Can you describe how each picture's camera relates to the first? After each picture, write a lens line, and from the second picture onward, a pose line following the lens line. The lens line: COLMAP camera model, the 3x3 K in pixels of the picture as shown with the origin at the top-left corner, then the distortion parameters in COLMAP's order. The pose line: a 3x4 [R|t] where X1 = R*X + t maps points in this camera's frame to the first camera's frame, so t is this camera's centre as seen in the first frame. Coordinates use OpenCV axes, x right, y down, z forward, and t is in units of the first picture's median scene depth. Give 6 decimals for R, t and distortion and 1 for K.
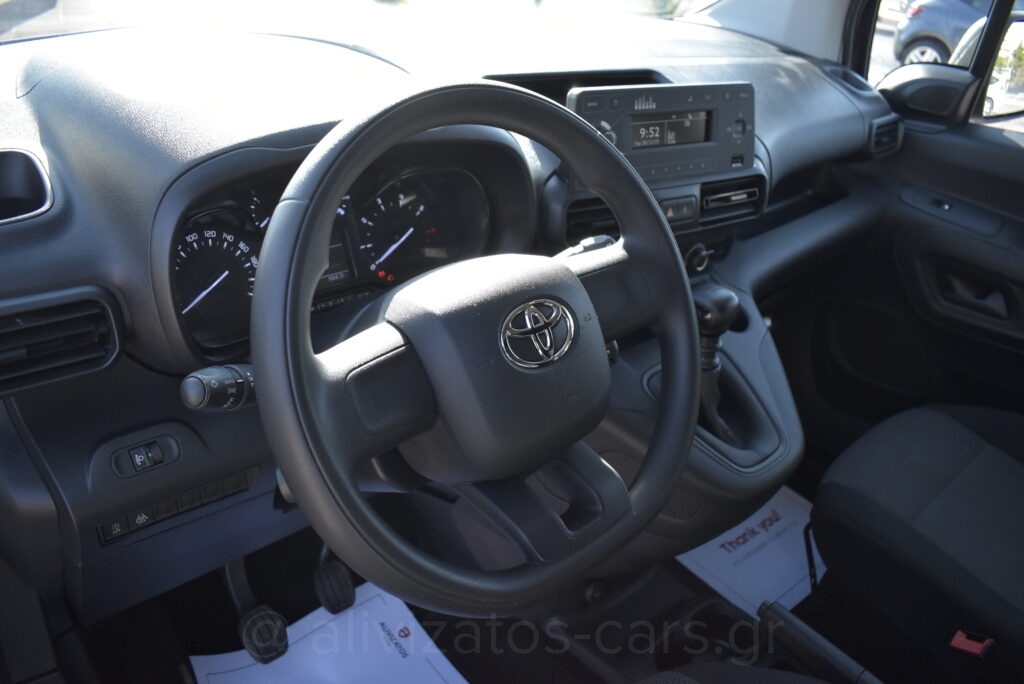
lens RADIAL K [[780.0, 0, 513.1], [0, 780.0, 346.8], [0, 0, 1]] dist [-0.114168, 0.033066]
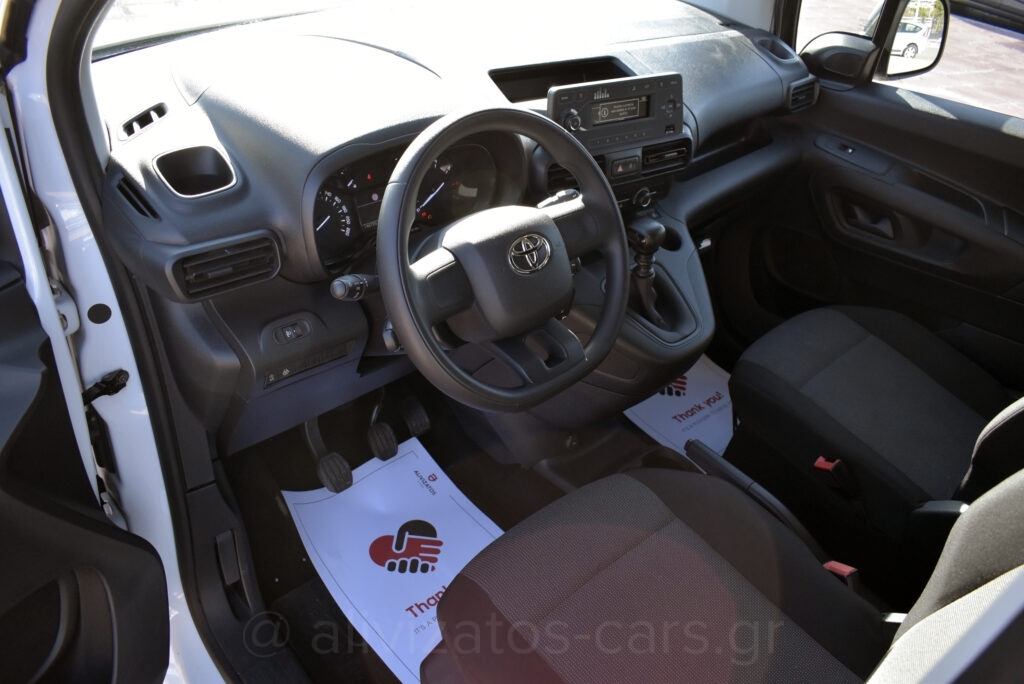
lens RADIAL K [[780.0, 0, 510.7], [0, 780.0, 345.7], [0, 0, 1]] dist [-0.114168, 0.033066]
pose [[0.999910, -0.012329, 0.005338, -0.013273], [0.011716, 0.994644, 0.102691, 0.005127], [-0.006575, -0.102619, 0.994699, -0.475134]]
